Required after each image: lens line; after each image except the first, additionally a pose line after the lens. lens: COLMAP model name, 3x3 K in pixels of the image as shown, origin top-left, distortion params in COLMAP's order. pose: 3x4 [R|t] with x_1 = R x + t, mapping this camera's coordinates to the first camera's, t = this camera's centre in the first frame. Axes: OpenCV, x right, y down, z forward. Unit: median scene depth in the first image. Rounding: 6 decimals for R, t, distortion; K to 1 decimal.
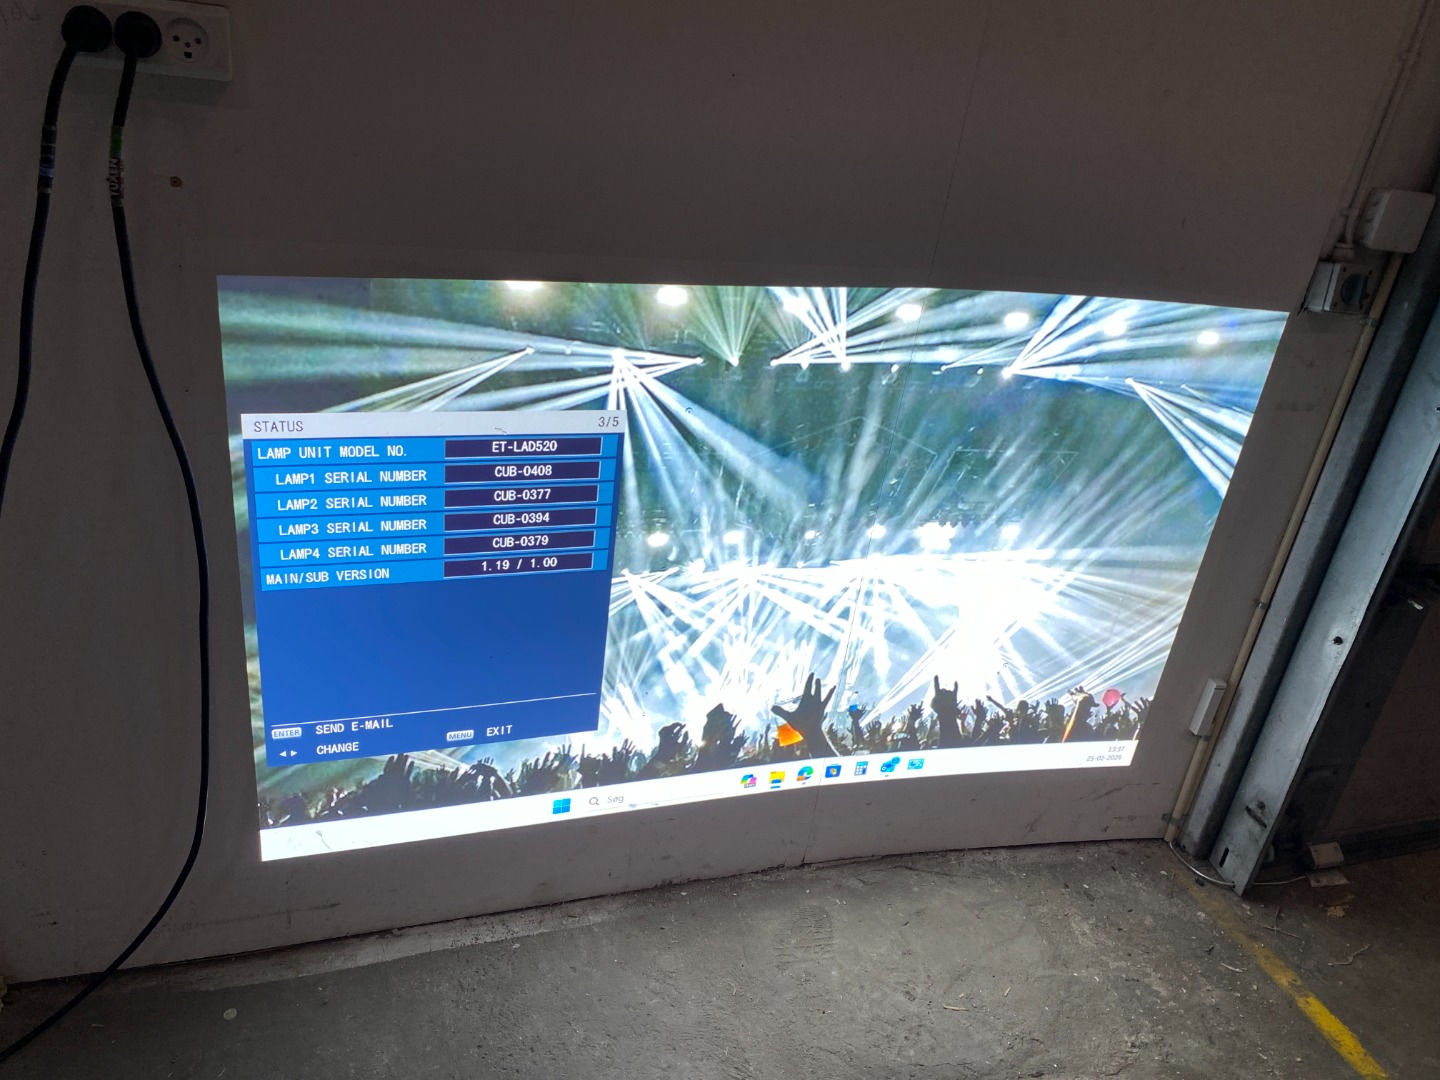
lens RADIAL K [[1082.3, 0, 736.7], [0, 1082.3, 499.3], [0, 0, 1]] dist [0.072102, -0.202480]
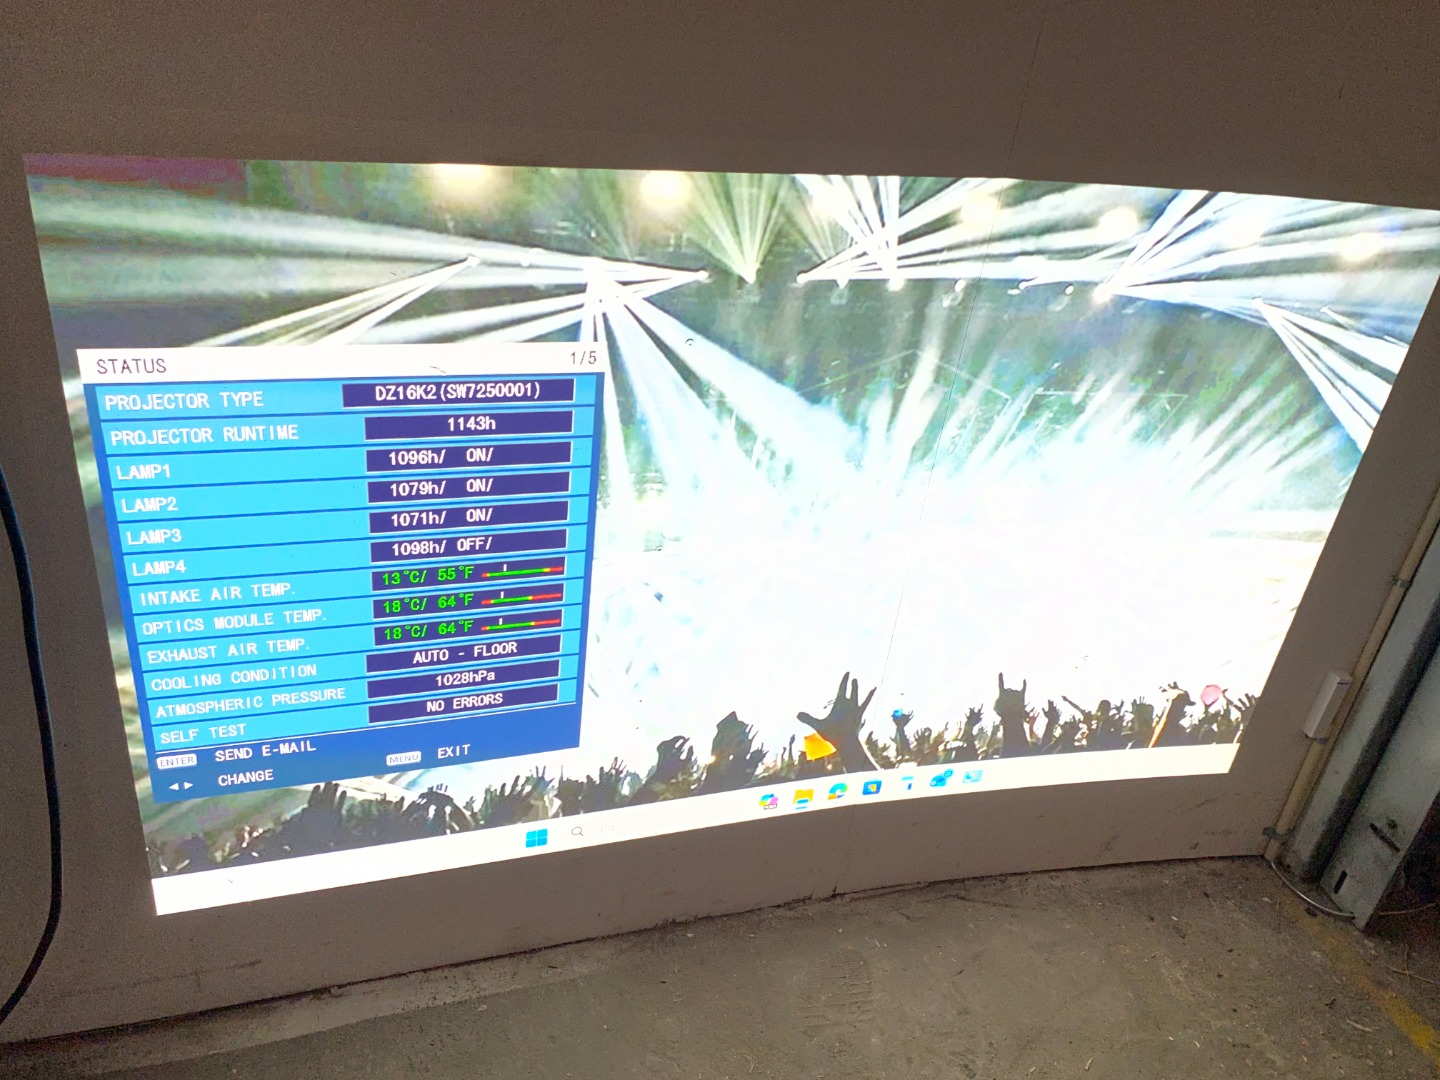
lens RADIAL K [[1133.7, 0, 728.5], [0, 1133.7, 501.5], [0, 0, 1]] dist [0.005377, -0.010603]
pose [[0.999741, -0.001803, -0.022694, 0.000665], [0.002991, 0.998622, 0.052392, -0.011402], [0.022569, -0.052446, 0.998369, 0.187242]]
